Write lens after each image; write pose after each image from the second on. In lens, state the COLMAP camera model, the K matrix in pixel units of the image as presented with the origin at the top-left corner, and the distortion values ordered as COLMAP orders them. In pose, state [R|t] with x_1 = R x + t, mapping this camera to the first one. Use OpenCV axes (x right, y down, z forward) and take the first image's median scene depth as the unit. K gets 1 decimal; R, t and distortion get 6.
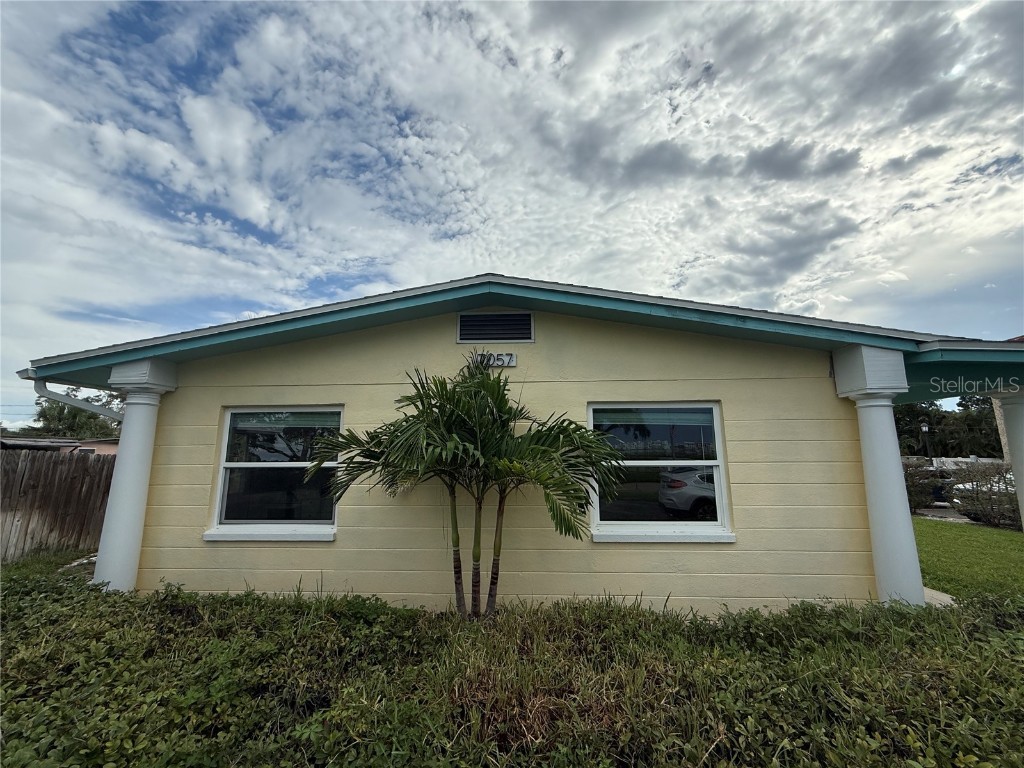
lens RADIAL K [[411.8, 0, 512.8], [0, 411.8, 383.5], [0, 0, 1]] dist [0.000406, 0.000787]
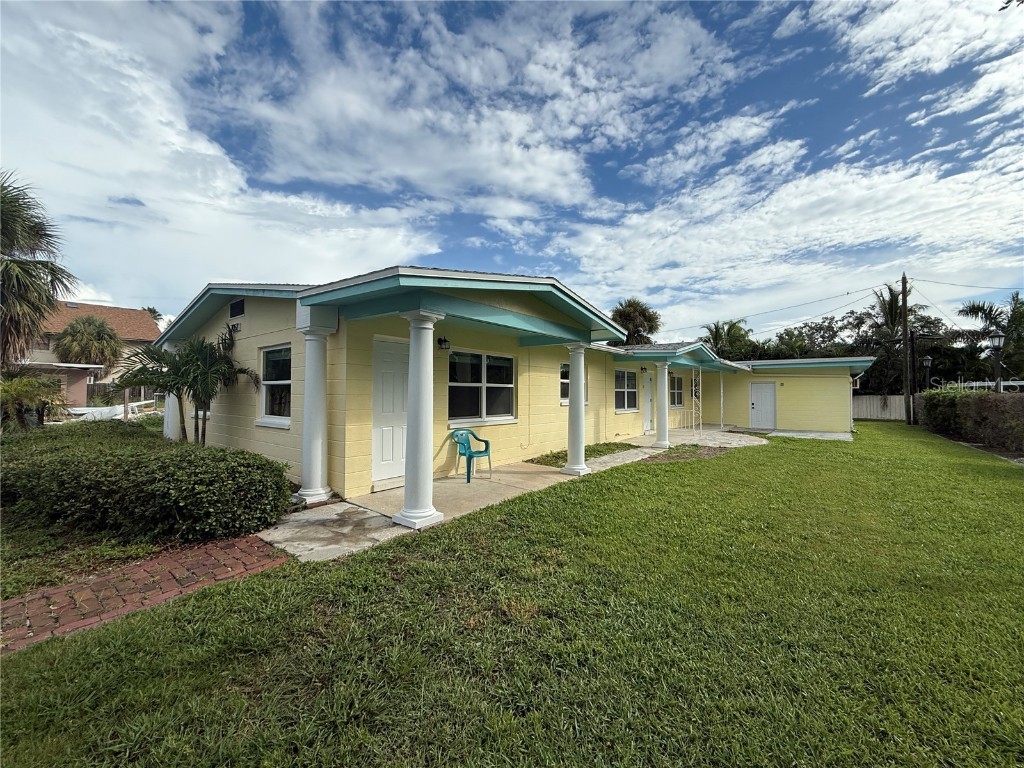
lens RADIAL K [[411.8, 0, 515.2], [0, 411.8, 383.2], [0, 0, 1]] dist [0.000406, 0.000787]
pose [[0.814964, -0.010367, -0.579418, 2.160812], [0.097639, 0.988003, 0.119654, 0.092870], [0.571226, -0.154087, 0.806199, 0.209241]]
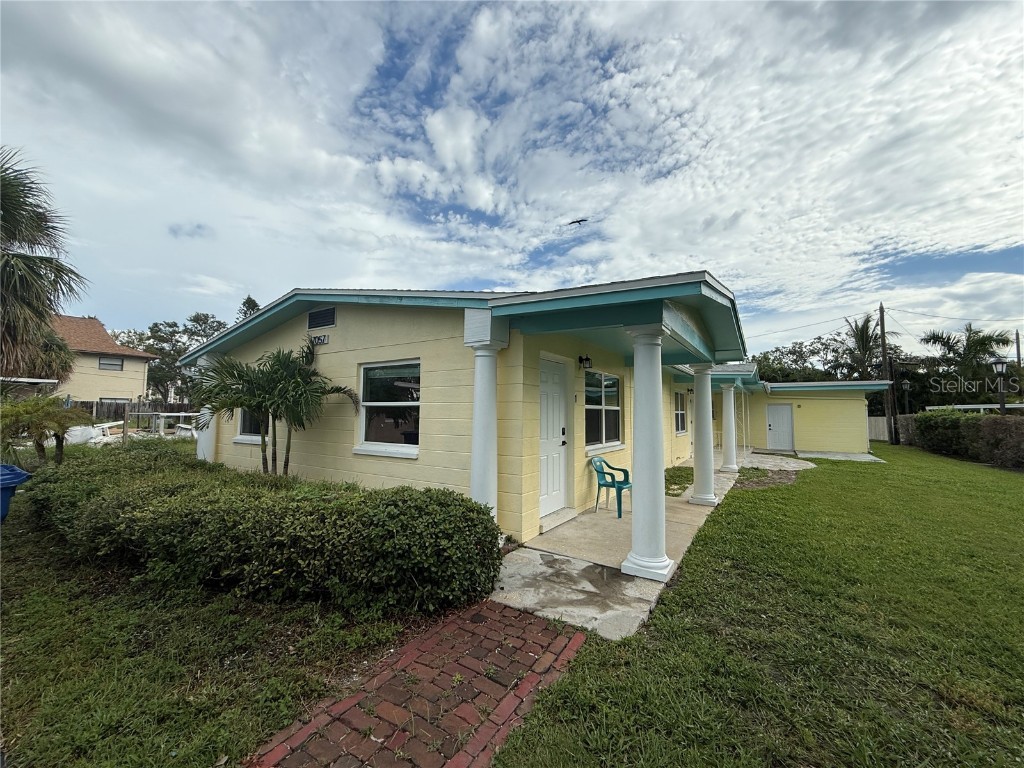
lens RADIAL K [[411.8, 0, 514.1], [0, 411.8, 383.2], [0, 0, 1]] dist [0.000406, 0.000787]
pose [[0.867192, -0.028294, -0.497170, 1.491198], [0.079518, 0.993442, 0.082163, 0.039959], [0.491585, -0.110785, 0.863754, -0.022404]]
